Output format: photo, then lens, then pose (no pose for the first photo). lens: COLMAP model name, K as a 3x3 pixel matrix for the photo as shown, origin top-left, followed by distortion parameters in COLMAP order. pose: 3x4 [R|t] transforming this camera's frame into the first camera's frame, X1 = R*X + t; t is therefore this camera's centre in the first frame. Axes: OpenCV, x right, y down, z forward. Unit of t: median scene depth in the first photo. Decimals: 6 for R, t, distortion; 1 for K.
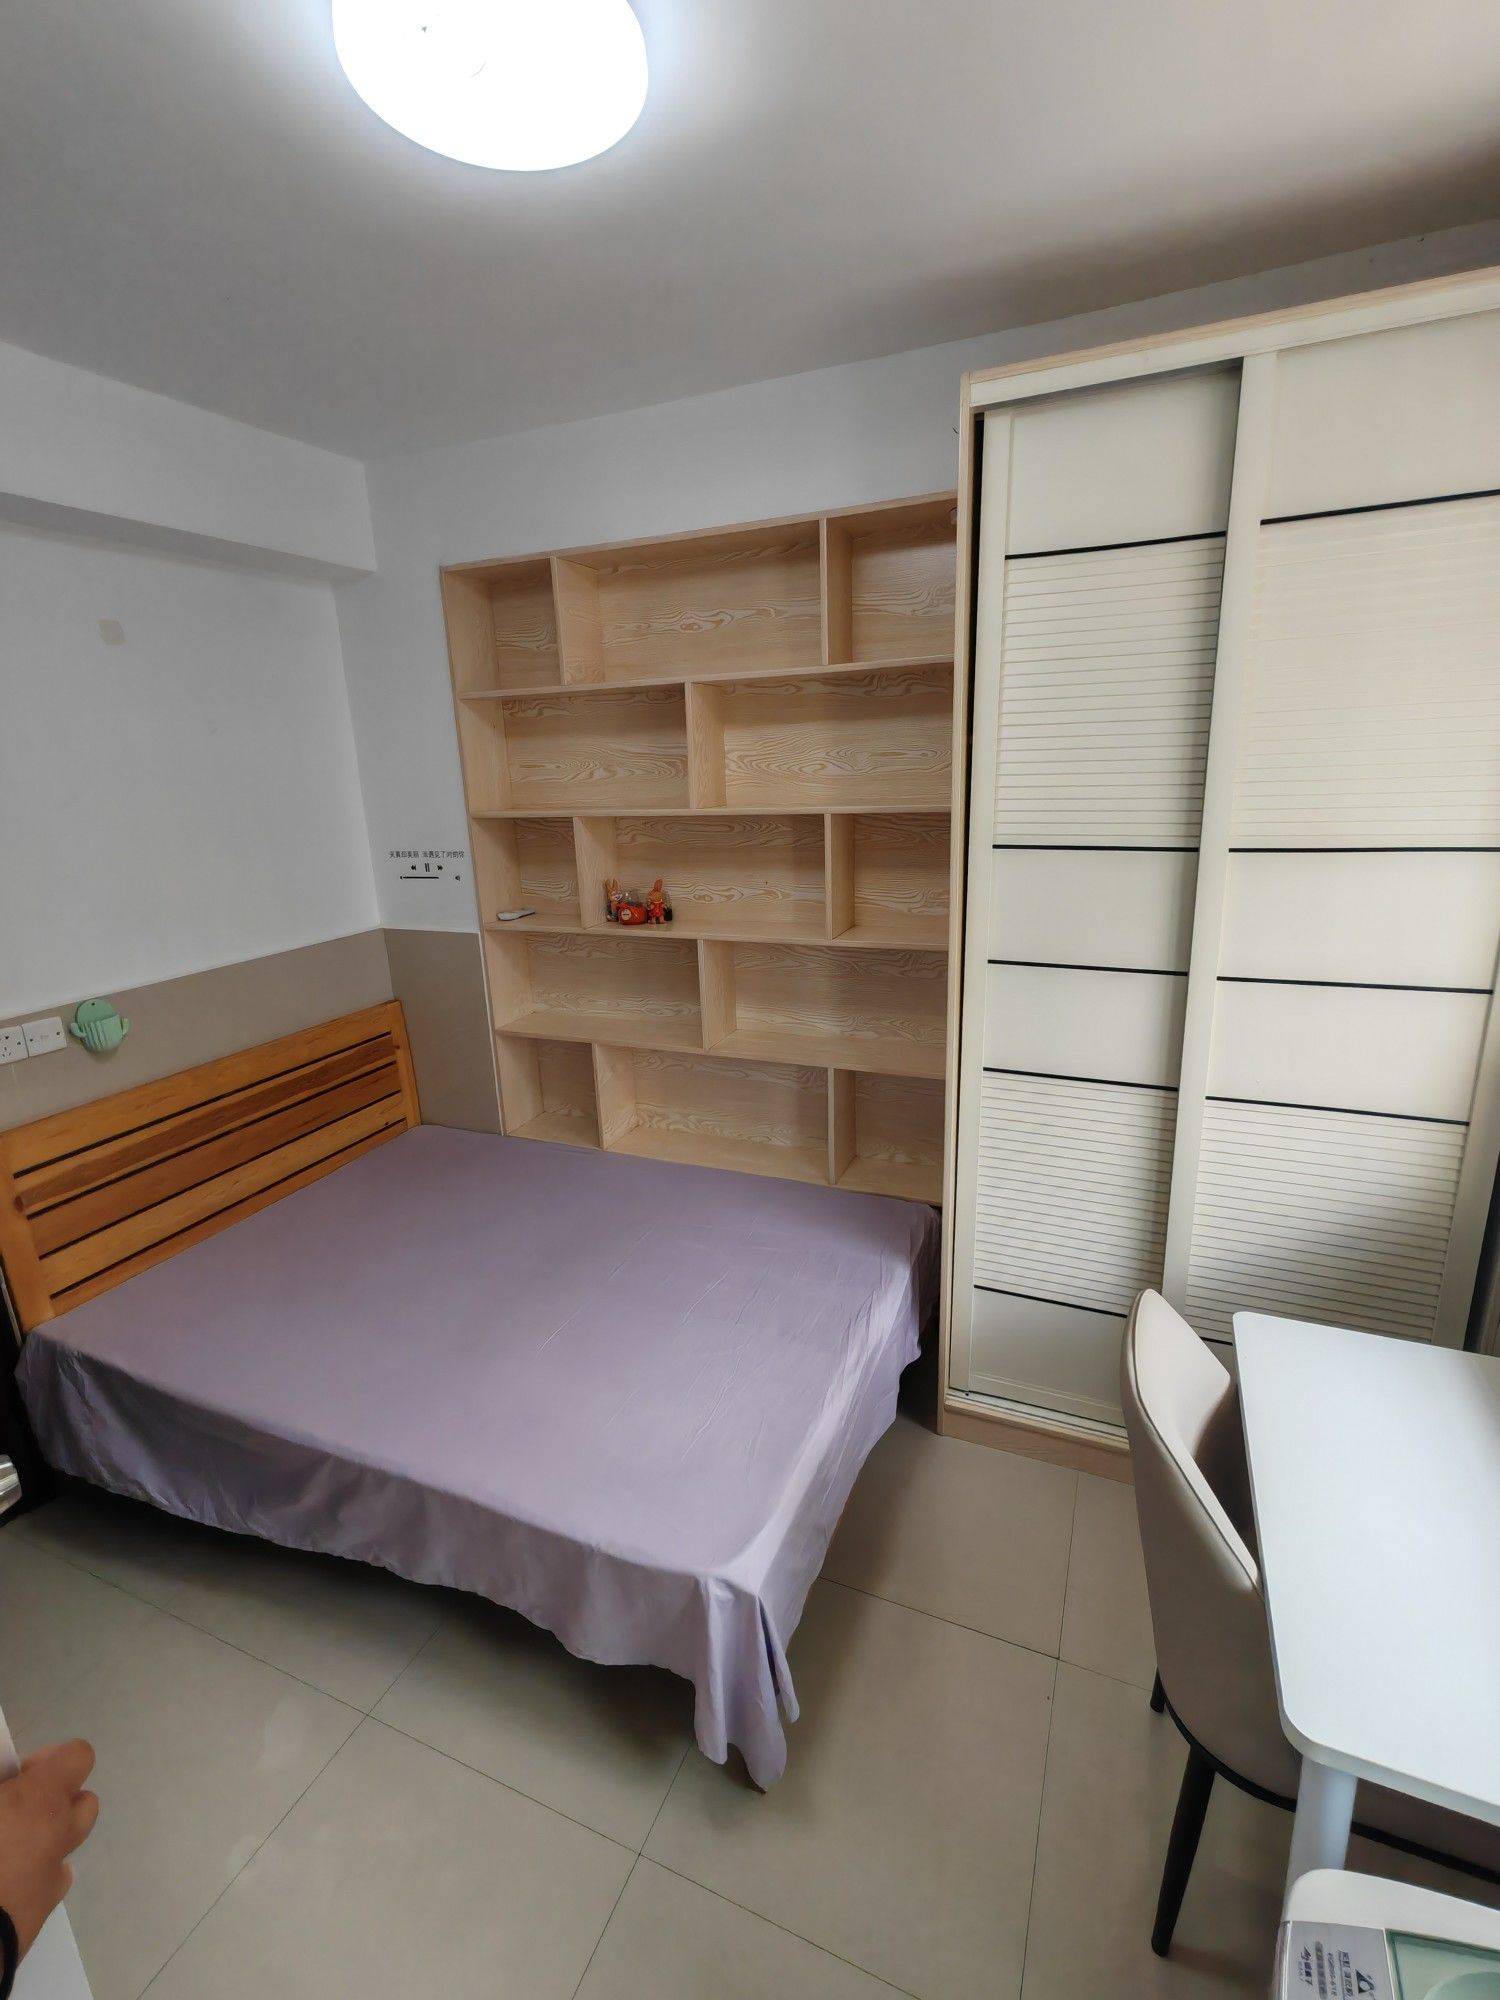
lens RADIAL K [[902.4, 0, 745.9], [0, 902.4, 998.8], [0, 0, 1]] dist [-0.000759, -0.000163]
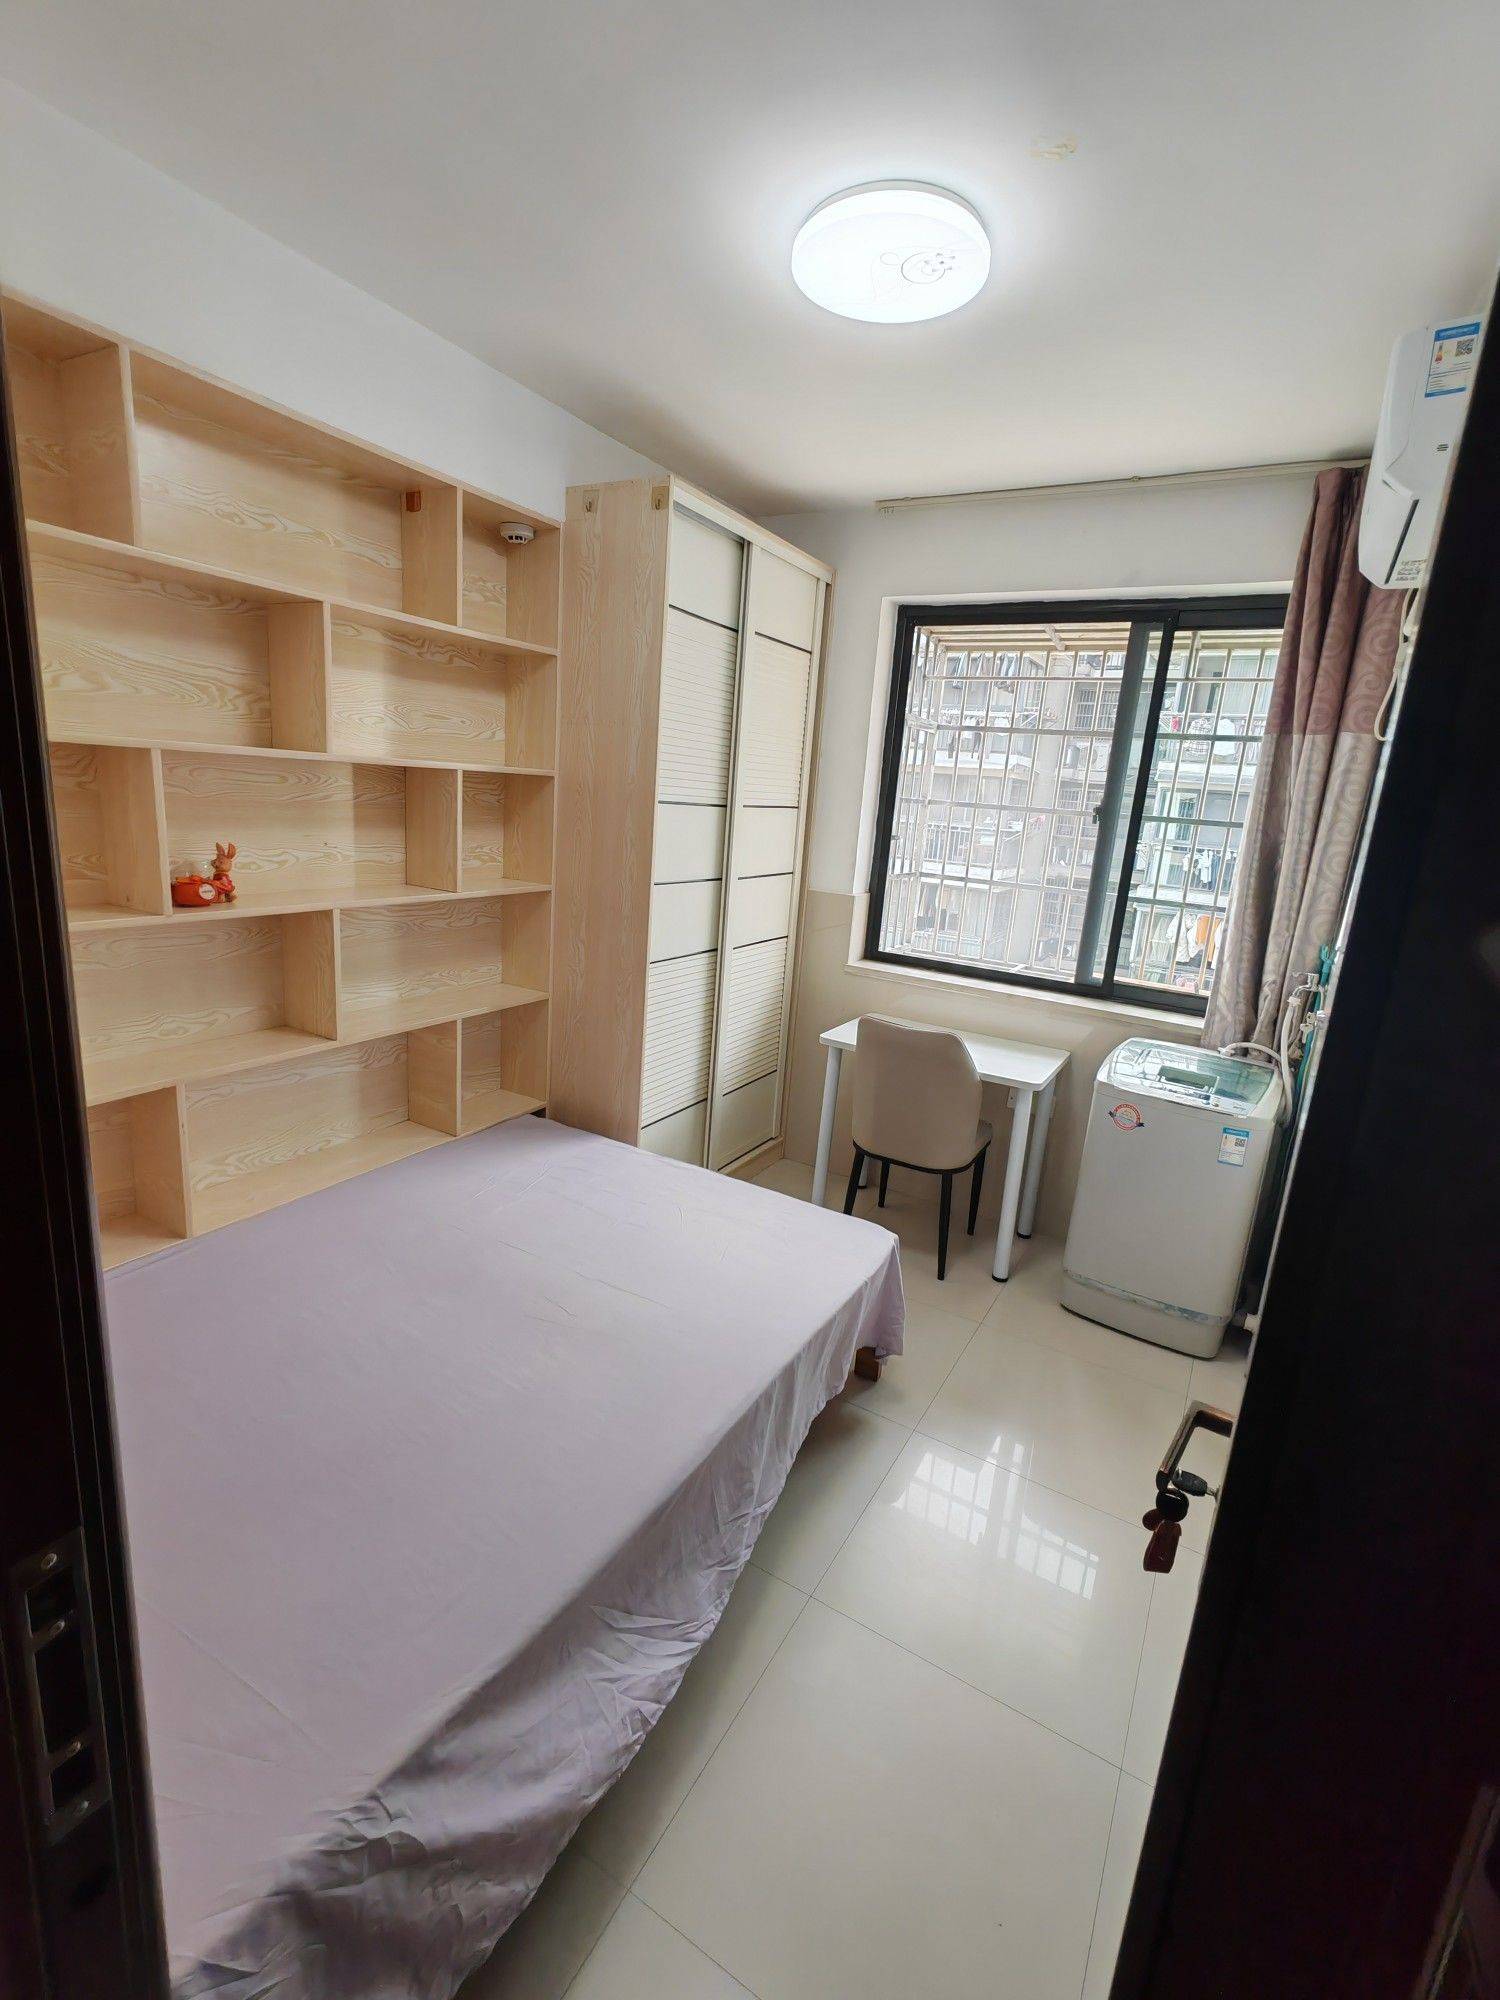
lens RADIAL K [[902.4, 0, 745.9], [0, 902.4, 998.8], [0, 0, 1]] dist [-0.000759, -0.000163]
pose [[0.114002, -0.180672, 0.976914, -0.885780], [0.181174, 0.970617, 0.158365, -0.050804], [-0.976821, 0.158938, 0.143386, 0.537903]]
